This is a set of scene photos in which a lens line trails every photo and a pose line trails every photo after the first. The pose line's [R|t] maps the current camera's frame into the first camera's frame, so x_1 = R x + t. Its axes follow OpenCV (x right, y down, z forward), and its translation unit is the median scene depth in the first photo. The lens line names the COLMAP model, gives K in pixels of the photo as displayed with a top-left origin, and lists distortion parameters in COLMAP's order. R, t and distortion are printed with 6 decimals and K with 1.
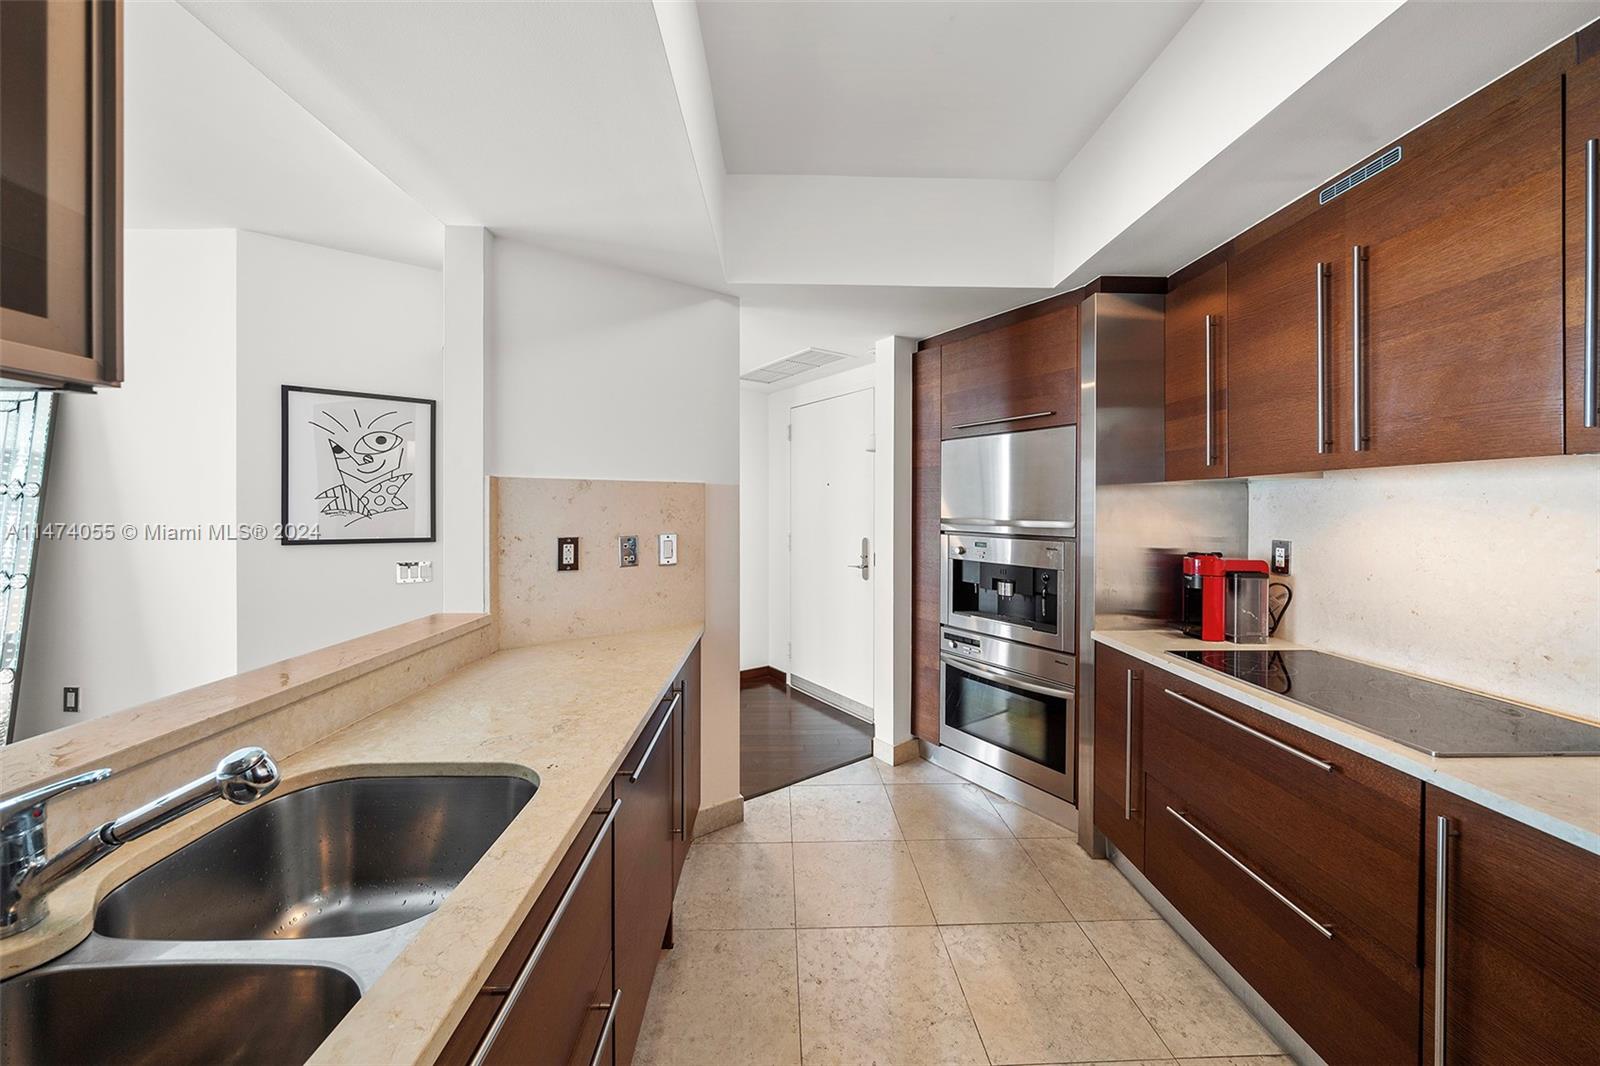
lens RADIAL K [[550.9, 0, 787.0], [0, 550.9, 508.2], [0, 0, 1]] dist [0.000653, -0.000865]
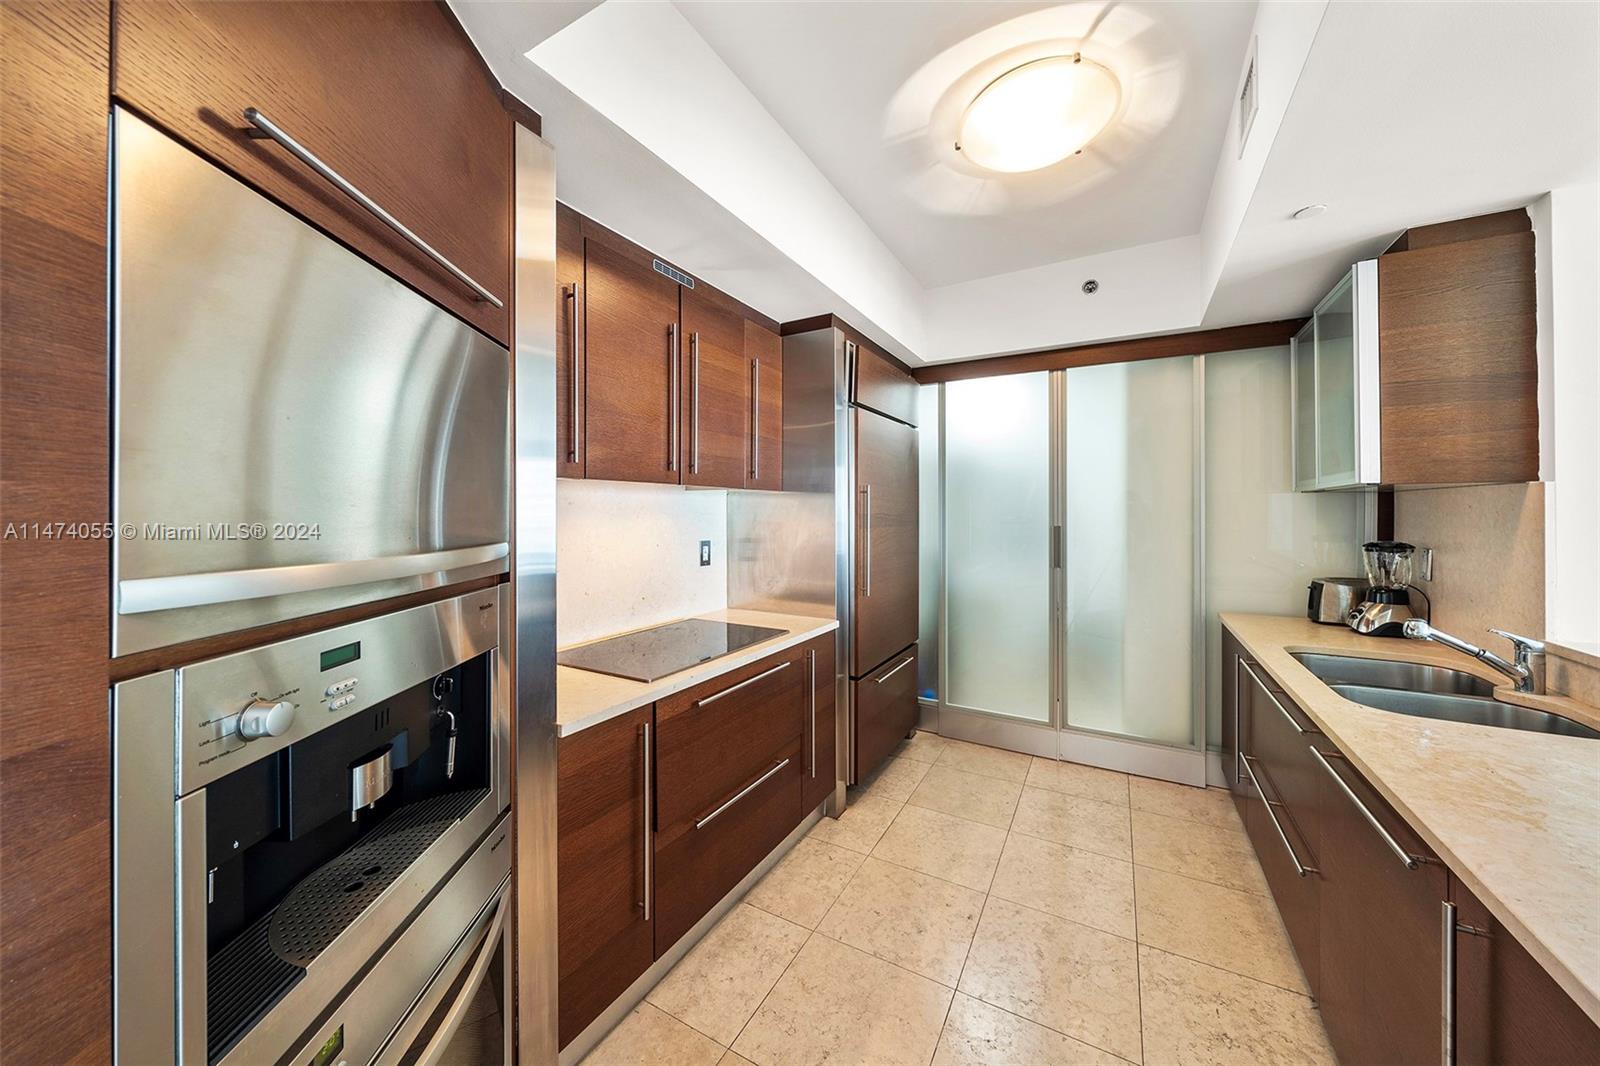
lens RADIAL K [[550.9, 0, 803.9], [0, 550.9, 514.2], [0, 0, 1]] dist [0.000653, -0.000865]
pose [[-0.858133, -0.007197, 0.513377, 0.047416], [-0.006706, 0.999974, 0.002809, -0.008243], [-0.513384, -0.001032, -0.858158, 1.992905]]
